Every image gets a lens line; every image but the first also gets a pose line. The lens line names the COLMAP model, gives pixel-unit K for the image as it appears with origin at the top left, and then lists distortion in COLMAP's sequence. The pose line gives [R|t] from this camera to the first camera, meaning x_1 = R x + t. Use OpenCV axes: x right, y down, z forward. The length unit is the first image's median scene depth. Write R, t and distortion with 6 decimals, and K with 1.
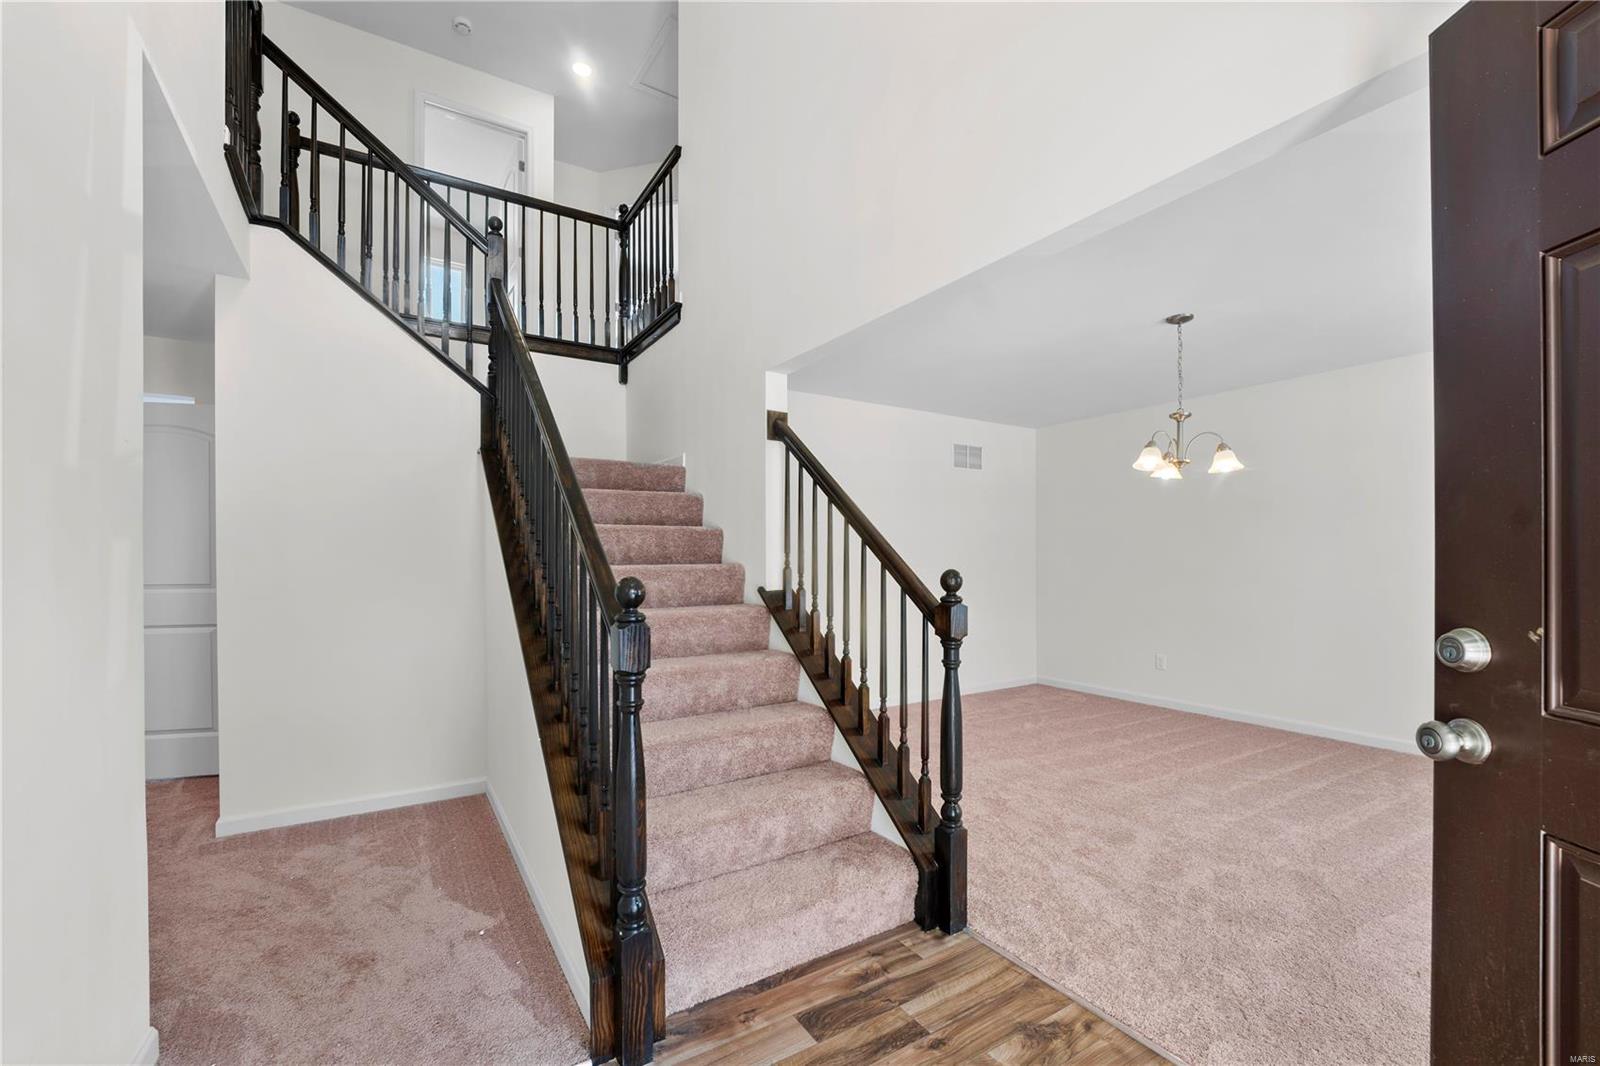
lens RADIAL K [[659.1, 0, 803.6], [0, 659.1, 561.9], [0, 0, 1]] dist [-0.018560, 0.000751]
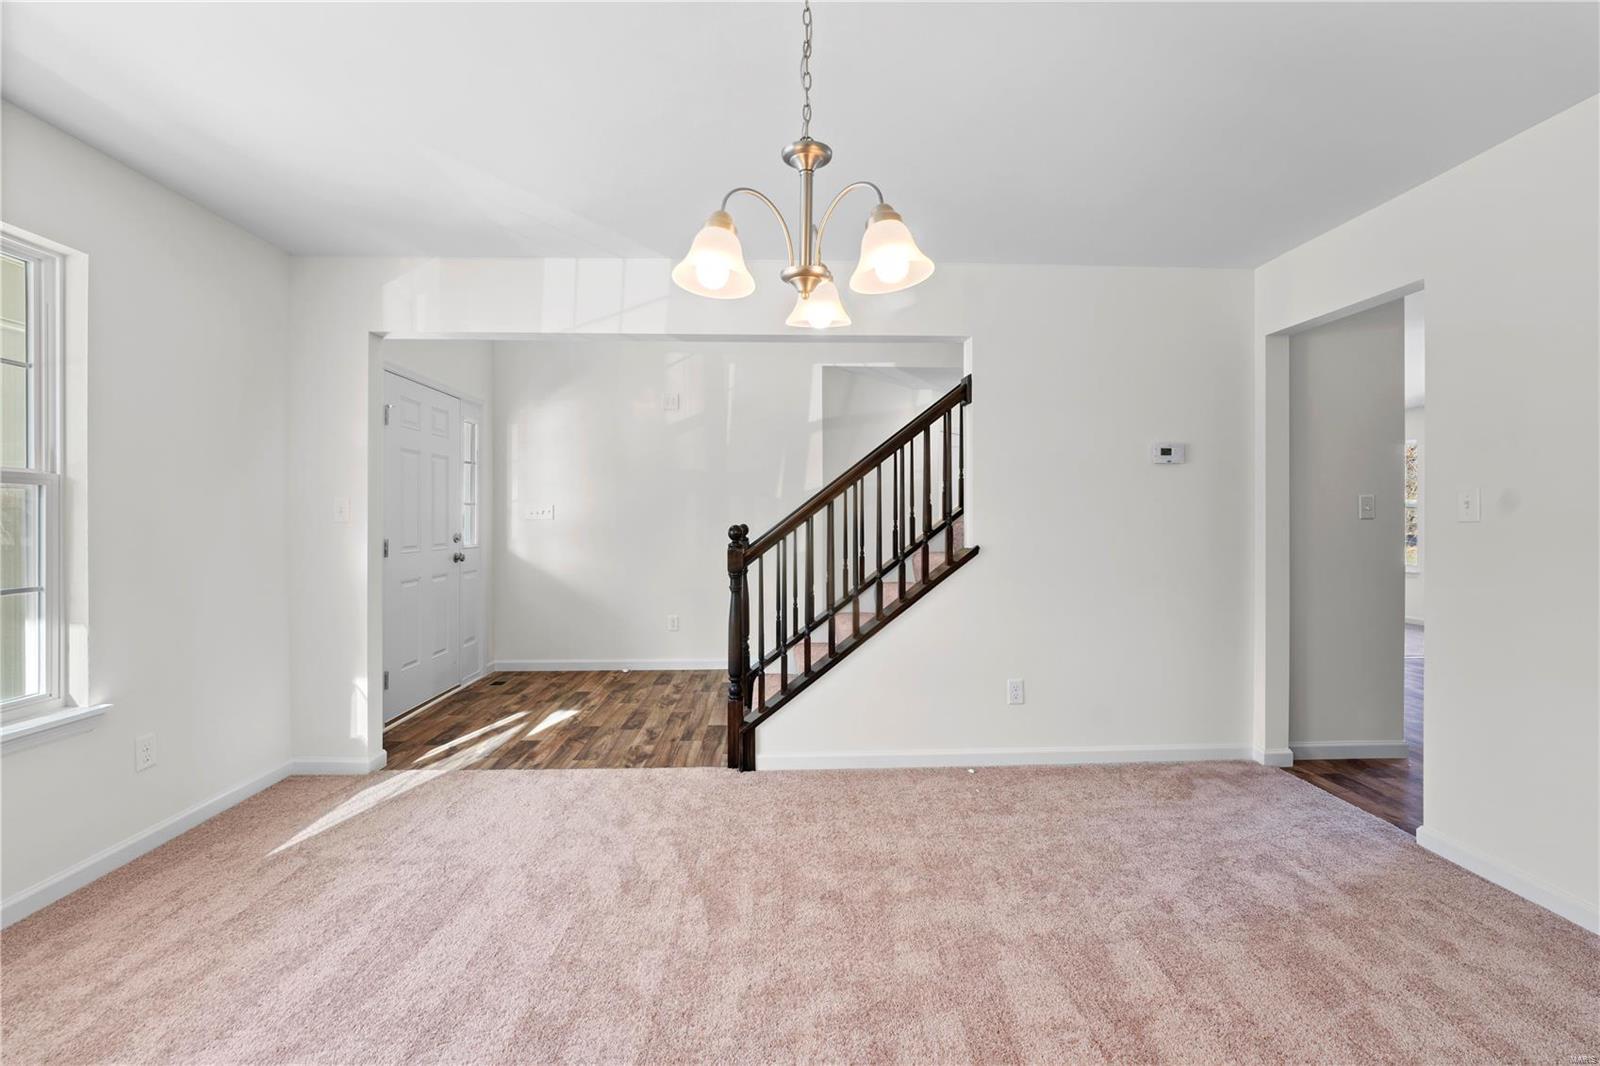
lens RADIAL K [[653.2, 0, 802.4], [0, 653.2, 518.9], [0, 0, 1]] dist [-0.011553, 0.000384]
pose [[-0.496734, 0.001673, -0.867901, 1.300958], [-0.004541, 0.999979, 0.004527, -0.010281], [0.867891, 0.006189, -0.496716, 1.694399]]
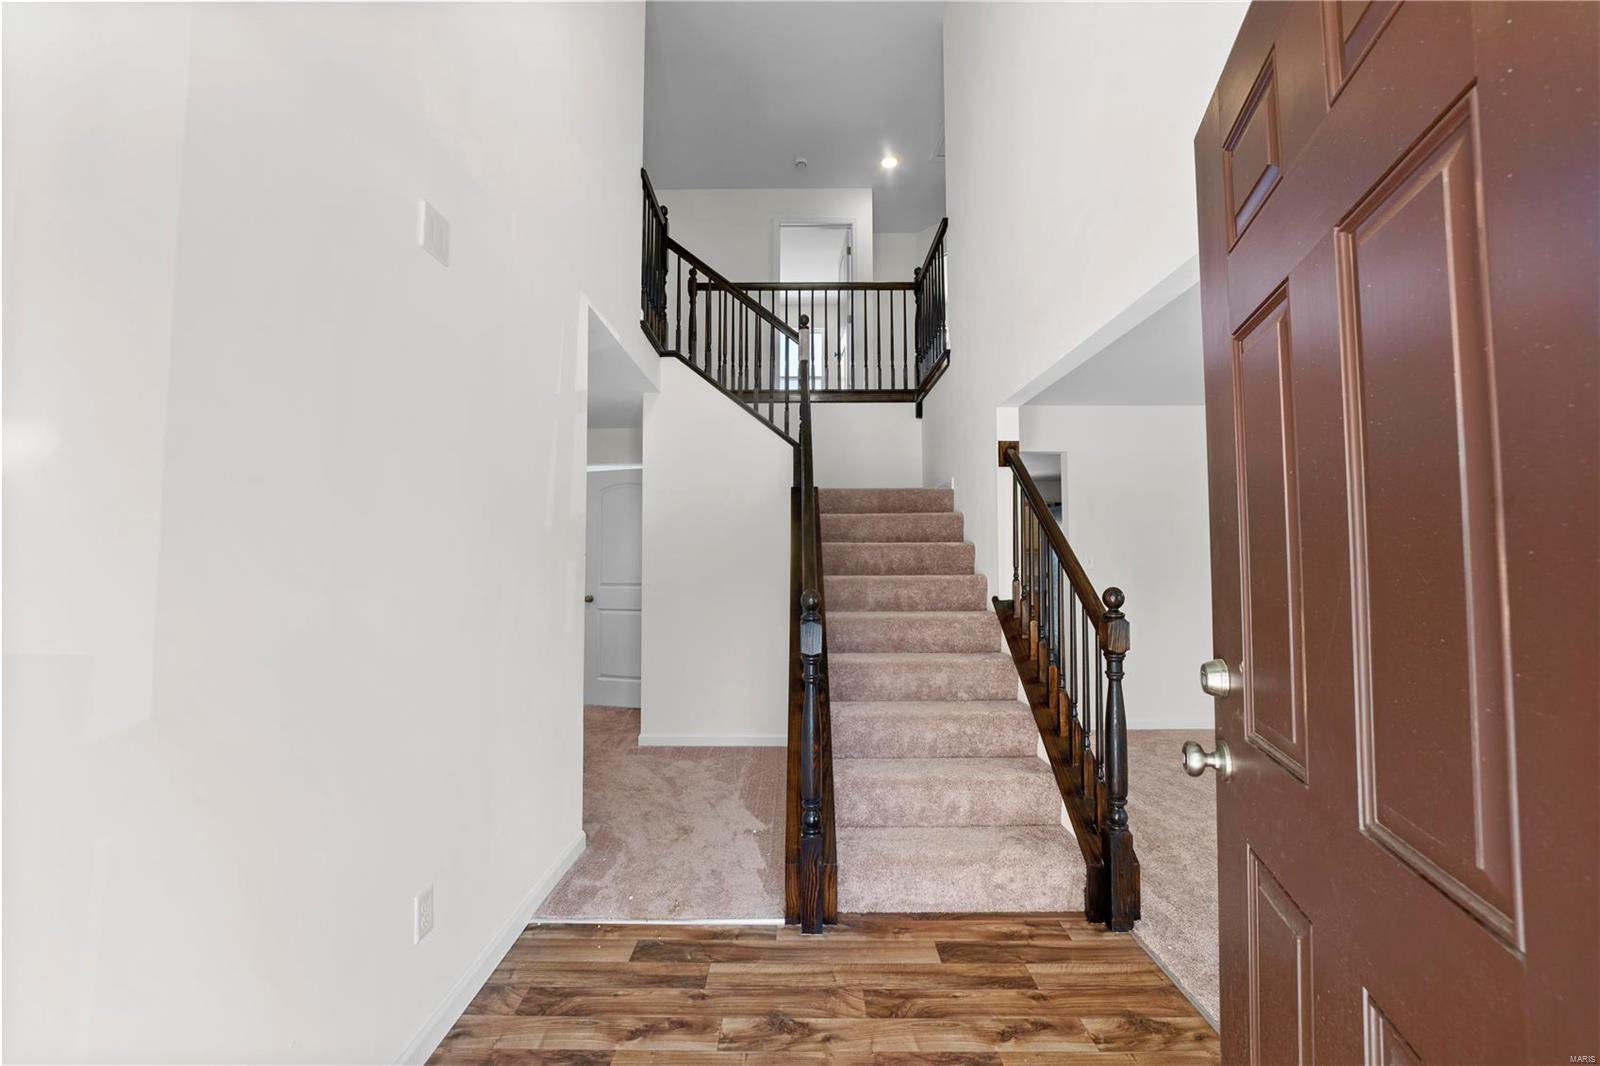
lens RADIAL K [[646.2, 0, 800.0], [0, 646.2, 533.0], [0, 0, 1]] dist [-0.016432, 0.000530]
pose [[0.842478, -0.023464, -0.538219, 0.330465], [-0.001970, 0.998910, -0.046631, -0.024165], [0.538727, 0.040346, 0.841514, -0.154594]]
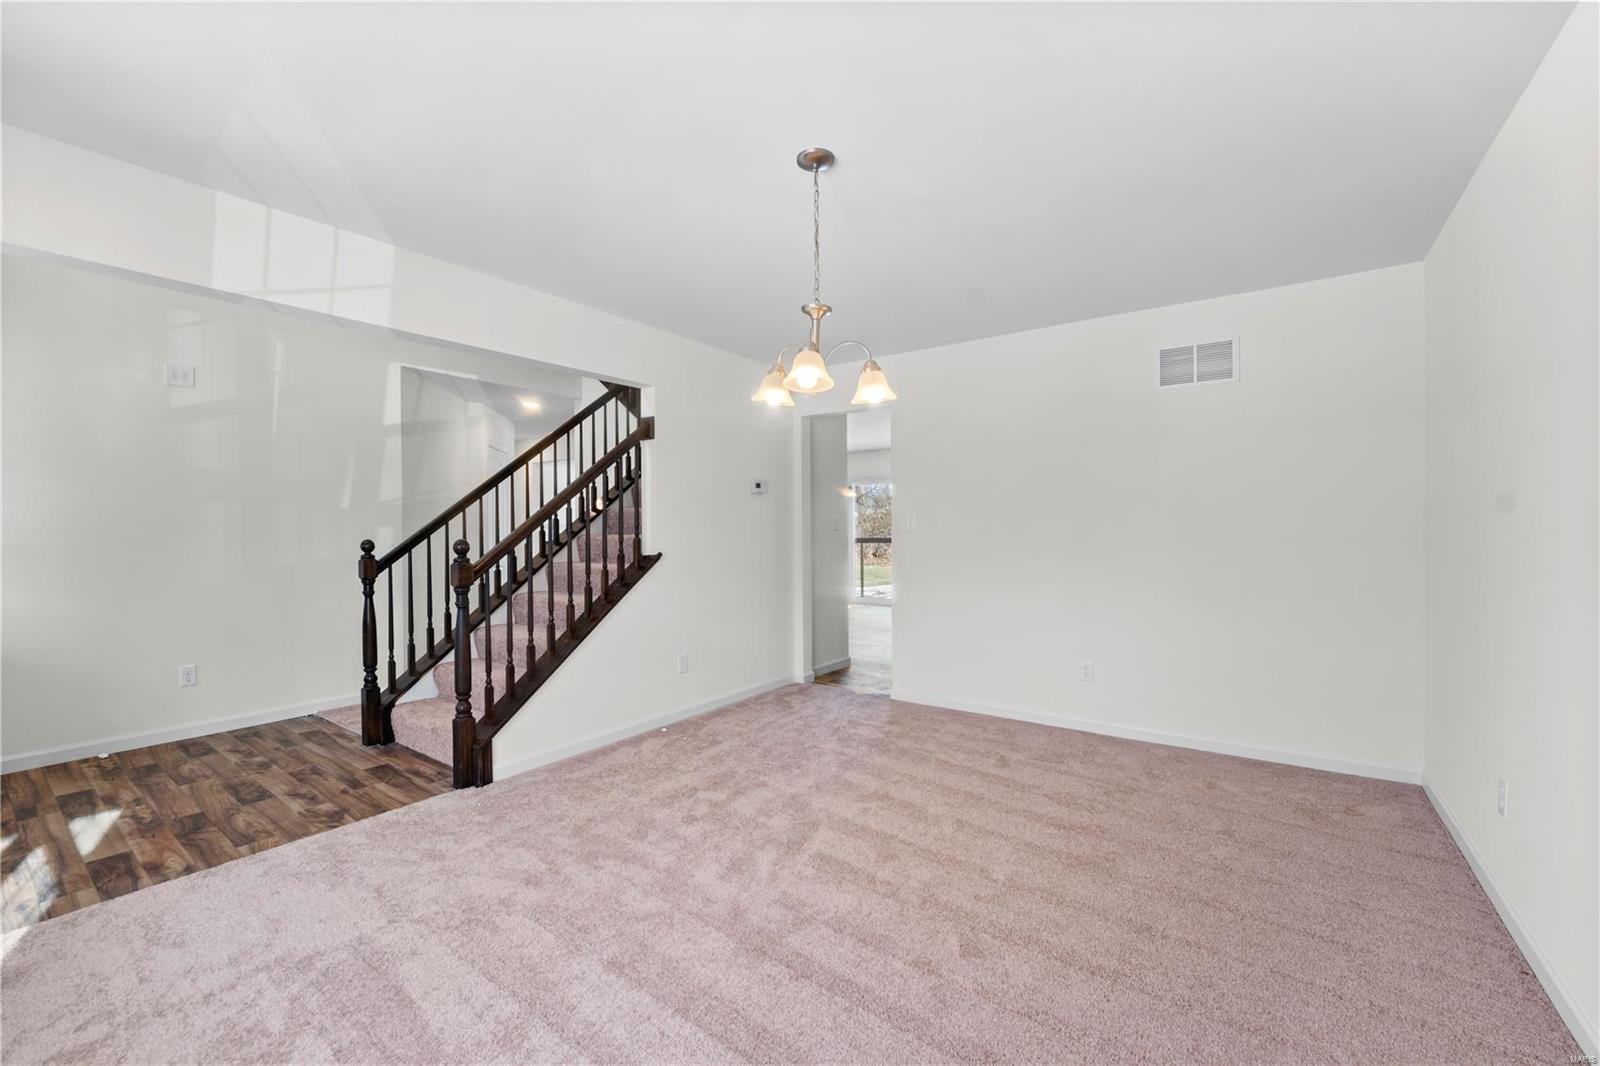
lens RADIAL K [[646.2, 0, 800.0], [0, 646.2, 533.0], [0, 0, 1]] dist [-0.016432, 0.000530]
pose [[0.368798, 0.004163, -0.929500, 1.650614], [0.000753, 0.999988, 0.004777, -0.009268], [0.929509, -0.002462, 0.368790, 1.062918]]
